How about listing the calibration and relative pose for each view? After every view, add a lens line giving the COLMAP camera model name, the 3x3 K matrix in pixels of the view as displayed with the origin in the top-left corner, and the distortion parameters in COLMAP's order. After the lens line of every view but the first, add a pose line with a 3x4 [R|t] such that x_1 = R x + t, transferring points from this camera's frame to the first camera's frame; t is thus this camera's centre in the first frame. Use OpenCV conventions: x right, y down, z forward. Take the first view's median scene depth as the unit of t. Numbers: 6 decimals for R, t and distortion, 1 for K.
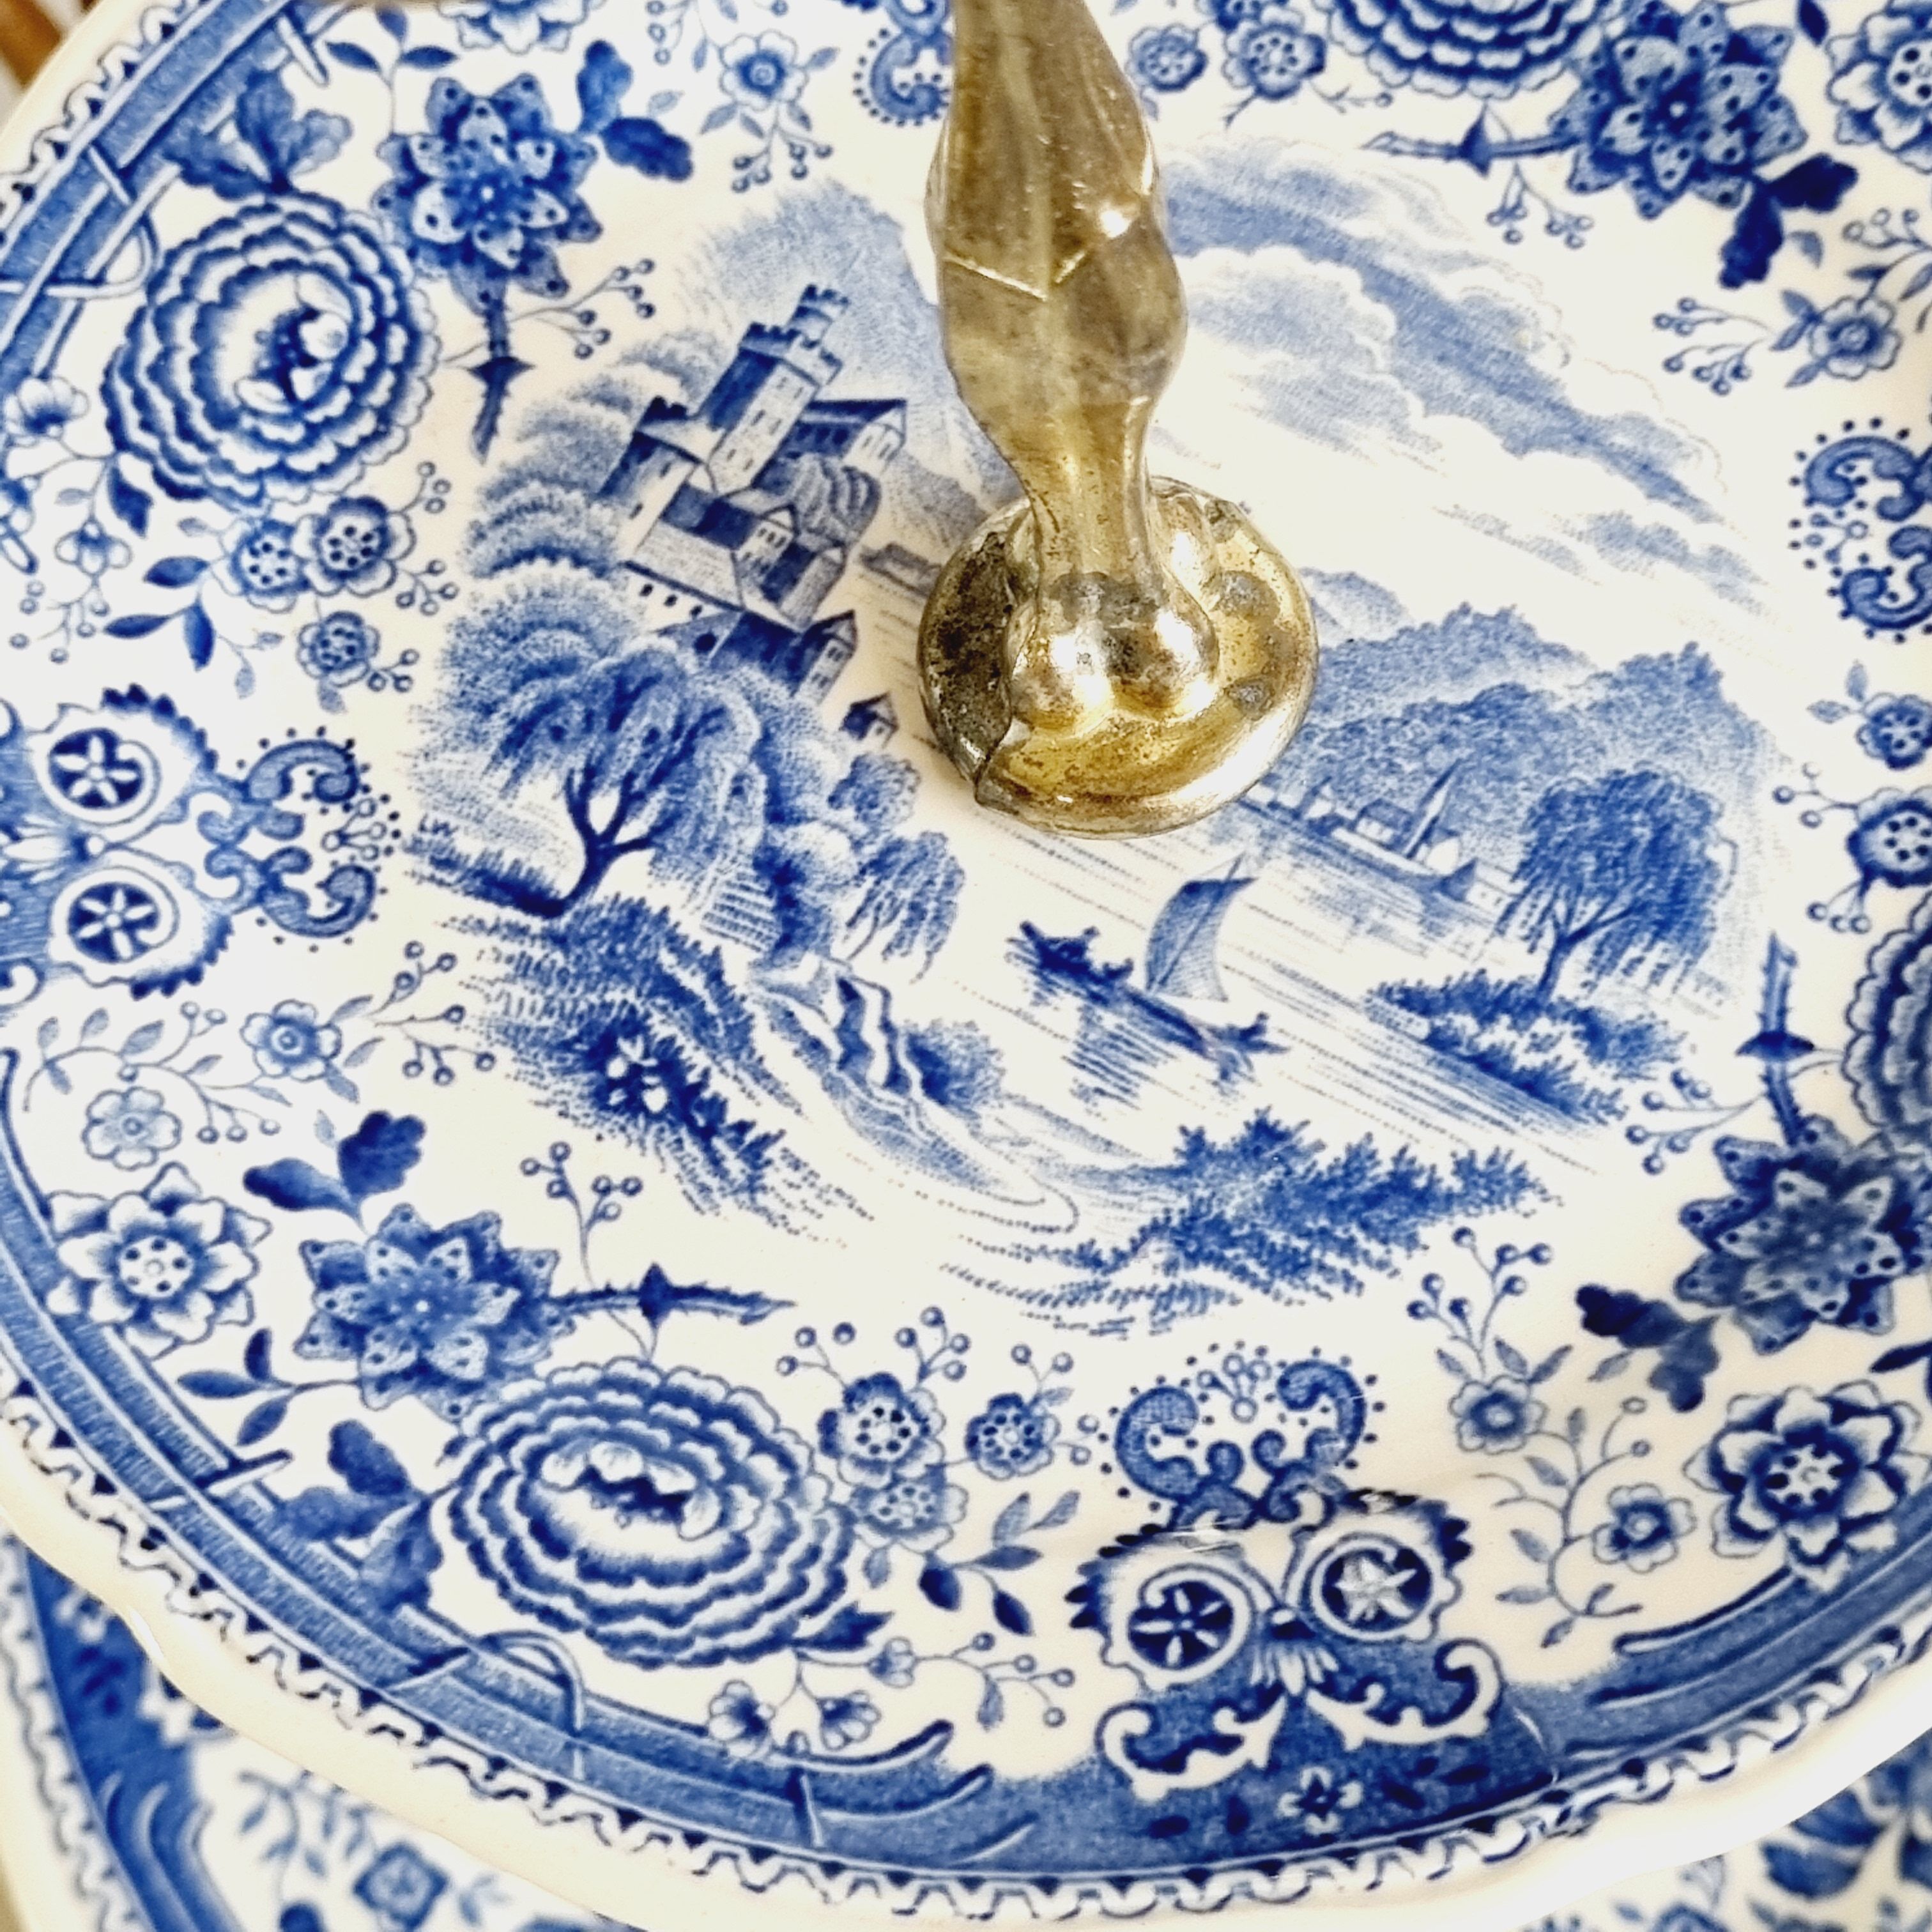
lens RADIAL K [[4035.6, 0, 966.6], [0, 4035.6, 936.5], [0, 0, 1]] dist [-0.004491, 0.000000]
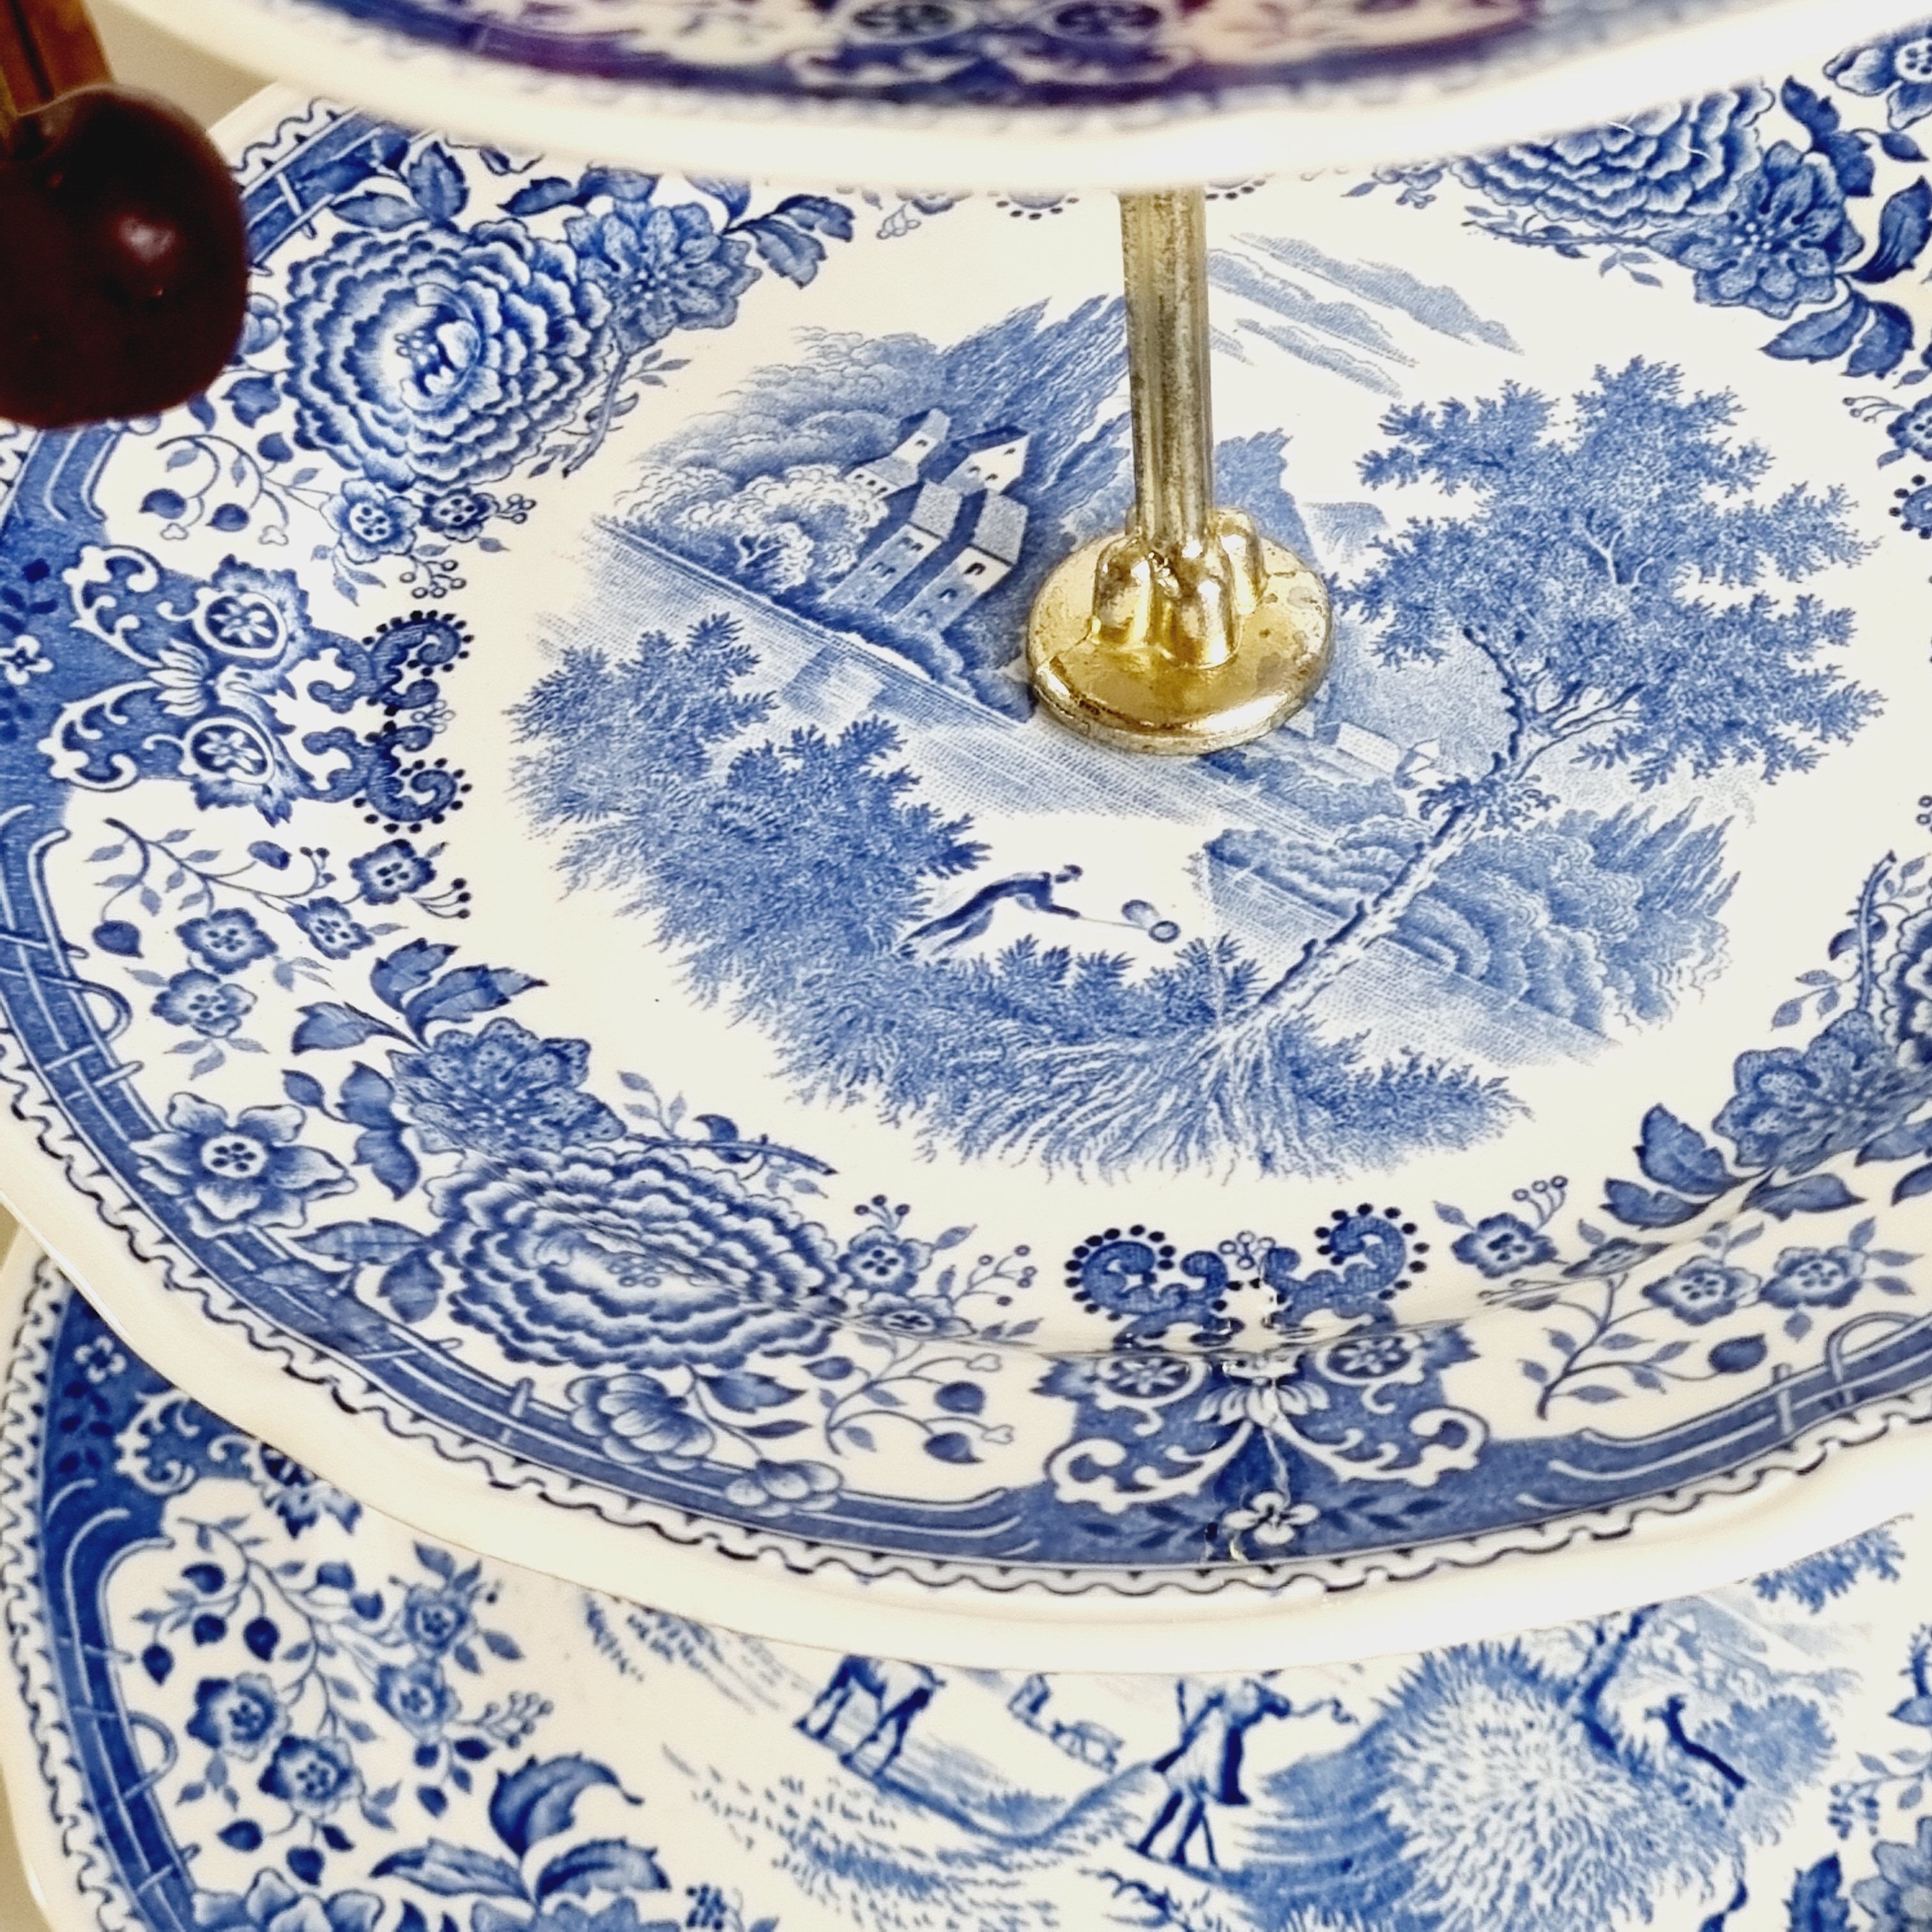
lens RADIAL K [[4035.6, 0, 993.0], [0, 4035.6, 876.2], [0, 0, 1]] dist [-0.004491, 0.000000]
pose [[0.966718, 0.209758, -0.146482, 0.233686], [-0.239434, 0.943496, -0.229100, 0.524814], [0.090150, 0.256548, 0.962318, 0.101060]]
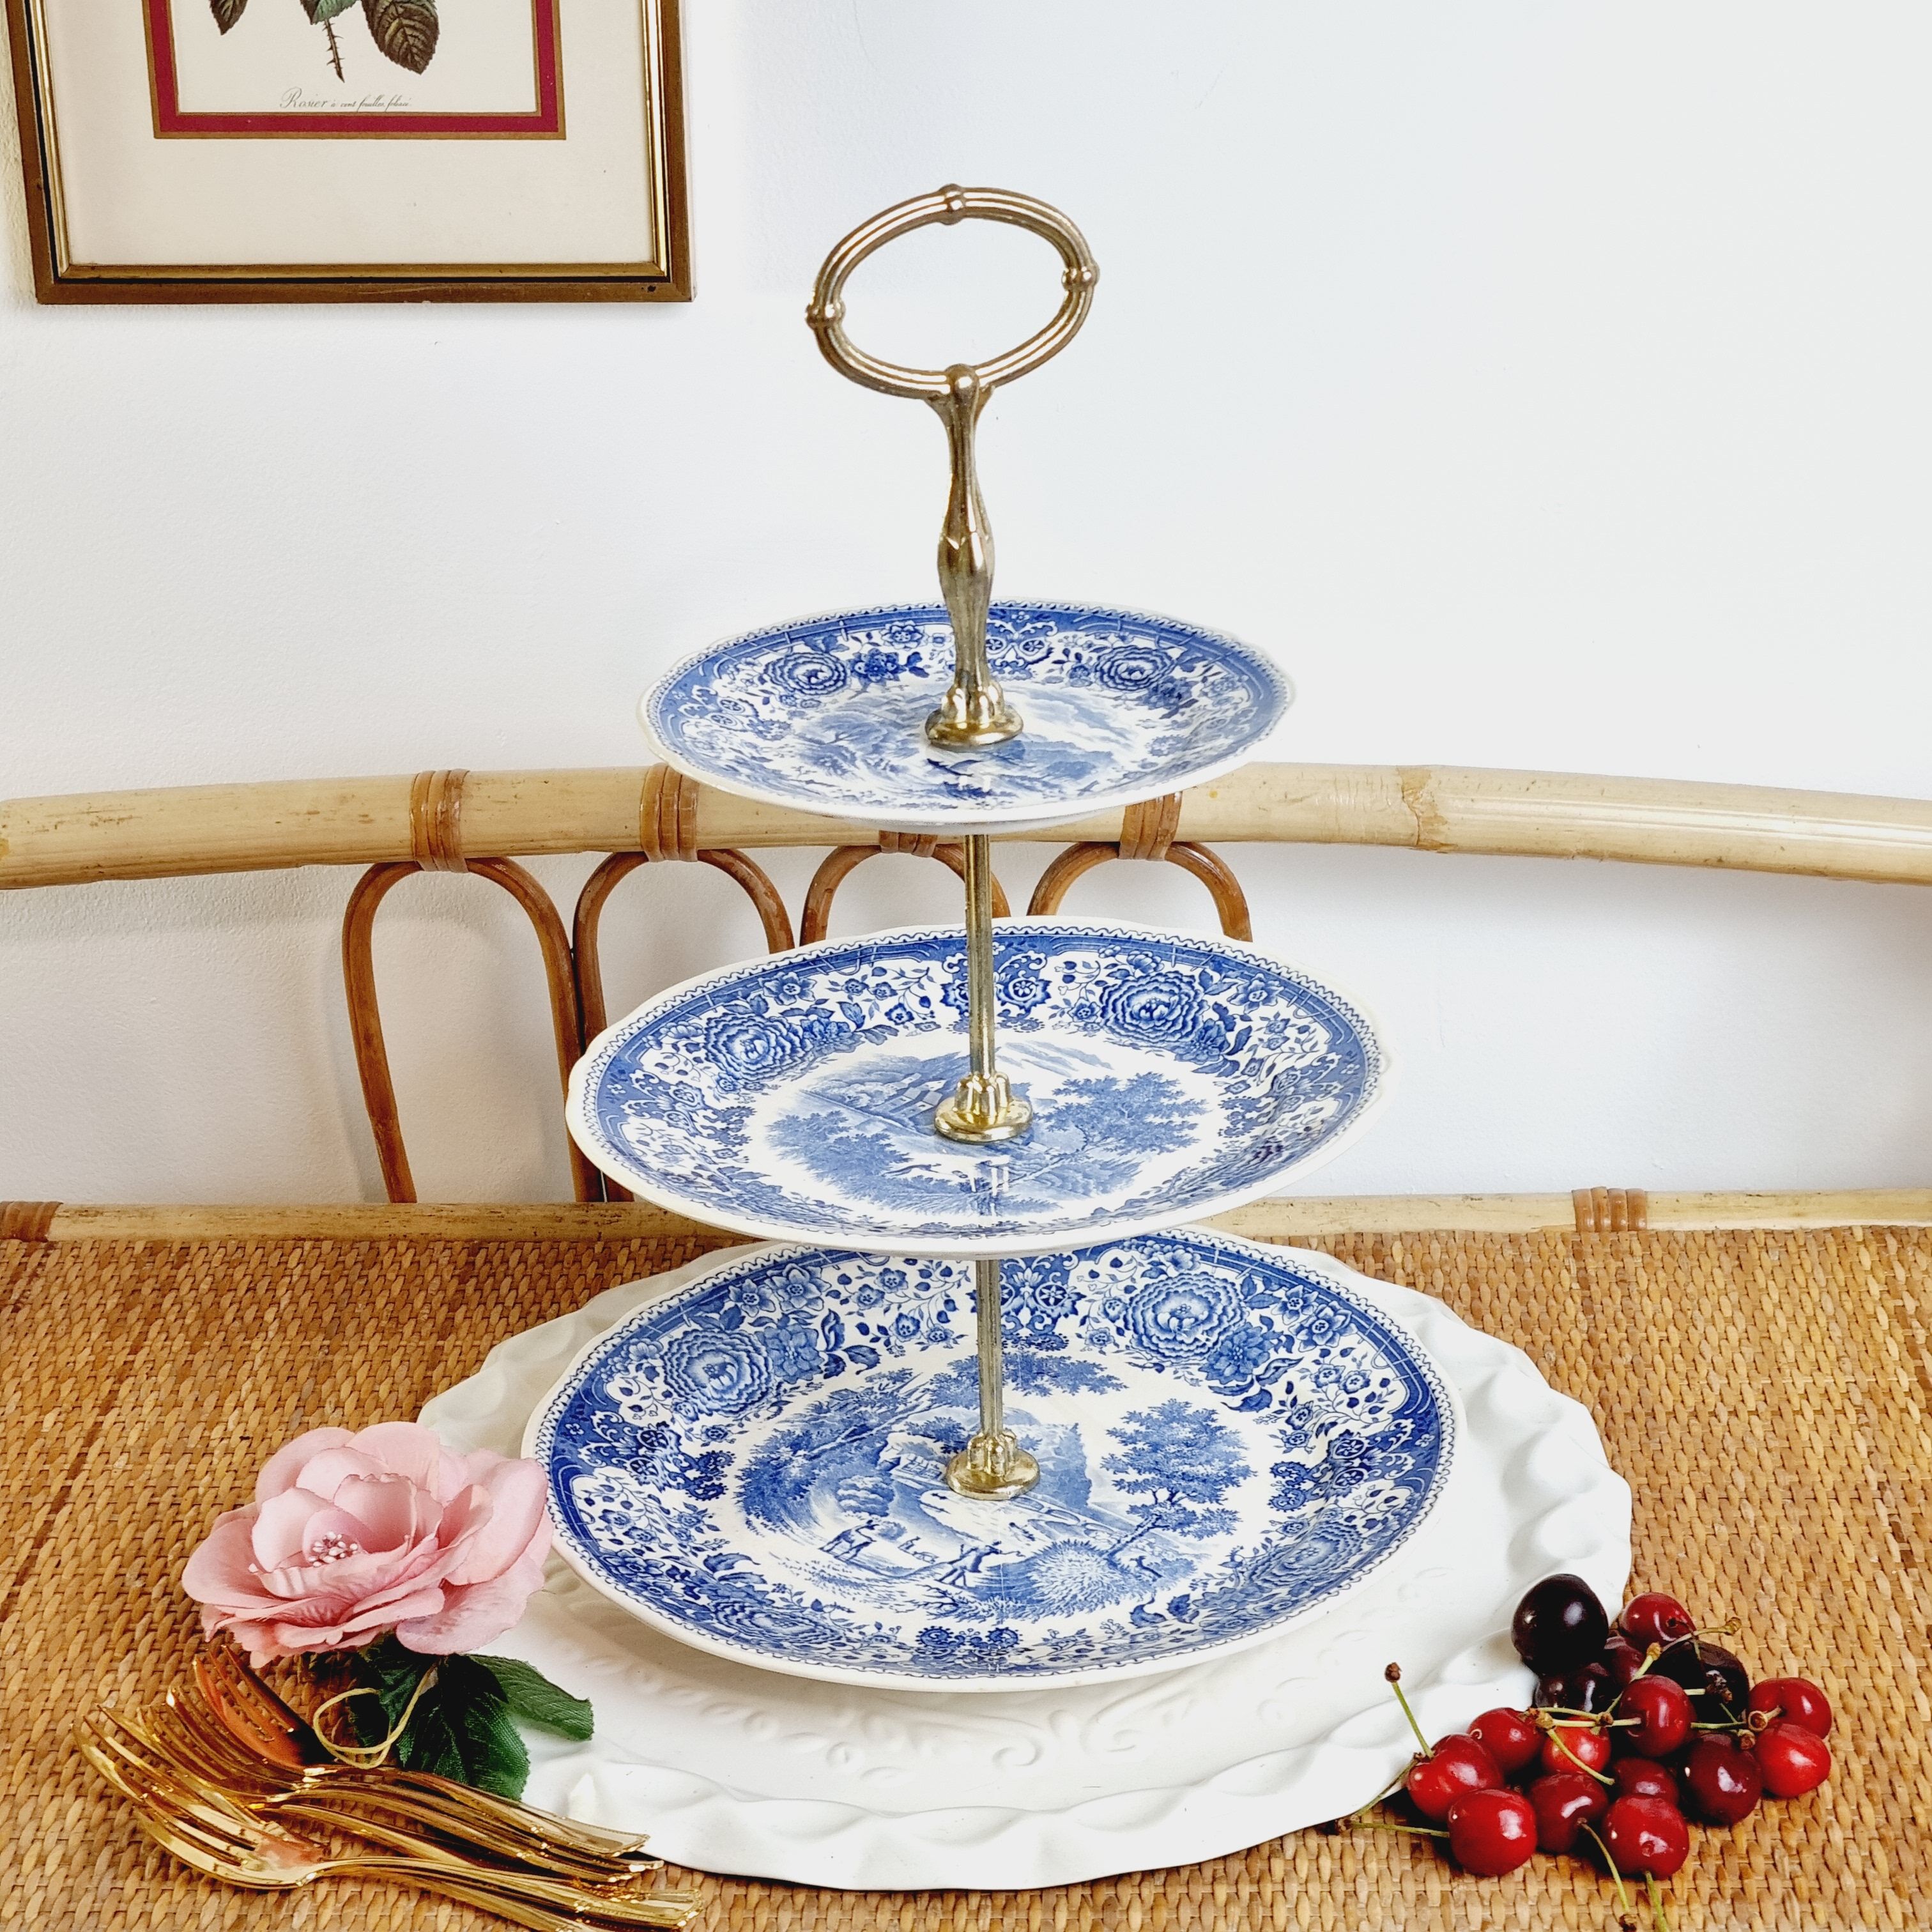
lens RADIAL K [[3986.5, 0, 986.8], [0, 3986.5, 1078.7], [0, 0, 1]] dist [0.044317, 0.000000]
pose [[0.937072, 0.209307, -0.279440, 1.250050], [-0.337098, 0.750766, -0.568080, 2.481803], [0.090891, 0.626531, 0.774079, -1.883101]]
